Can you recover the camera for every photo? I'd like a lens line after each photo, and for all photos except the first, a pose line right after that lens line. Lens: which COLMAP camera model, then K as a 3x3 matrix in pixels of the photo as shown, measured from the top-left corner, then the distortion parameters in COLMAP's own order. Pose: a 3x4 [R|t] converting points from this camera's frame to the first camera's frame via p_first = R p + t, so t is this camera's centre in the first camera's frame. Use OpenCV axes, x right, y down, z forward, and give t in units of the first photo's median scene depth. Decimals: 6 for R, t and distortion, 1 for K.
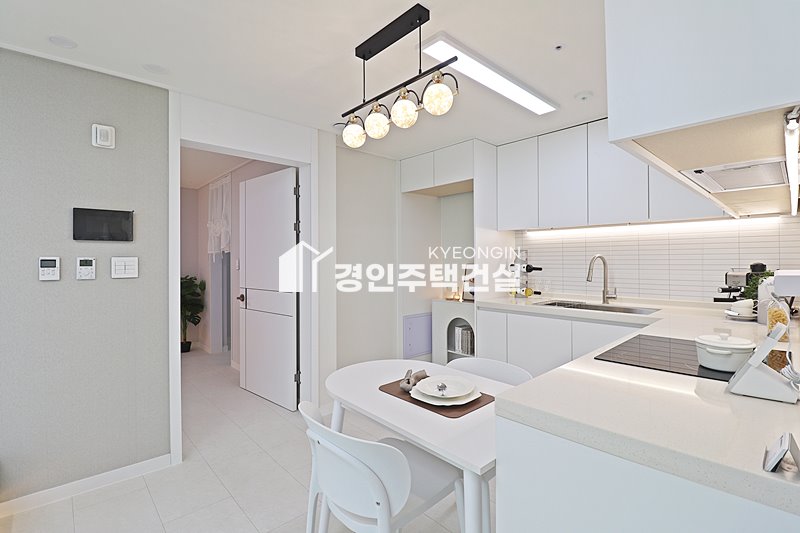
lens RADIAL K [[372.3, 0, 402.1], [0, 372.3, 258.5], [0, 0, 1]] dist [0.003570, -0.015883]
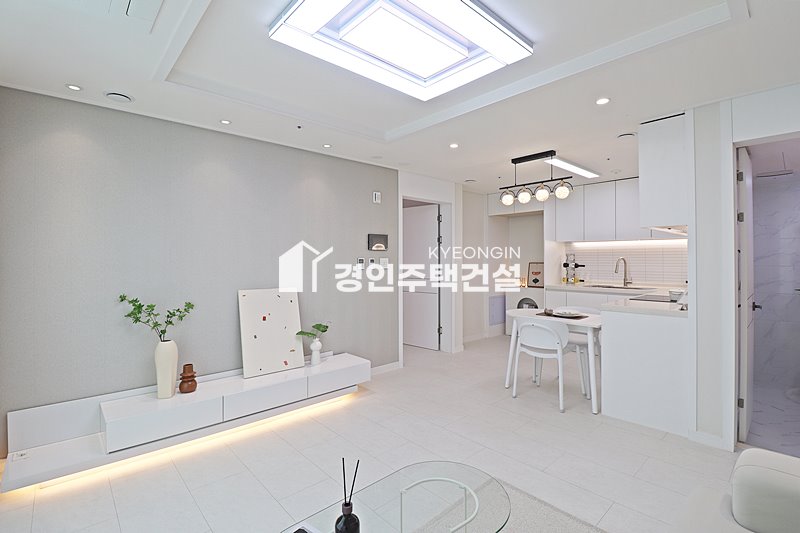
lens RADIAL K [[372.3, 0, 402.1], [0, 372.3, 258.5], [0, 0, 1]] dist [0.003570, -0.015883]
pose [[0.999977, 0.002816, -0.006242, -0.588318], [-0.002813, 0.999996, 0.000479, -0.003419], [0.006243, -0.000461, 0.999980, -0.893637]]
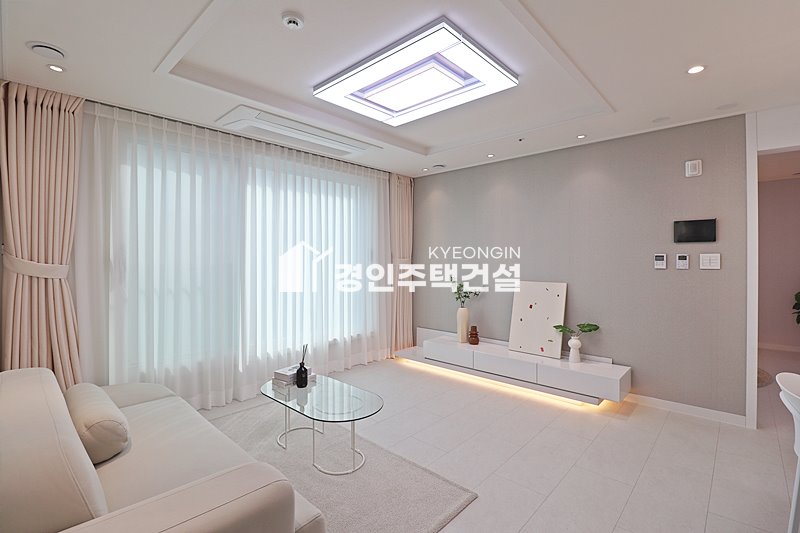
lens RADIAL K [[372.3, 0, 402.1], [0, 372.3, 258.5], [0, 0, 1]] dist [0.003570, -0.015883]
pose [[0.064992, 0.000137, -0.997886, 0.475682], [0.003195, 0.999995, 0.000345, 0.009258], [0.997881, -0.003210, 0.064992, -0.182516]]
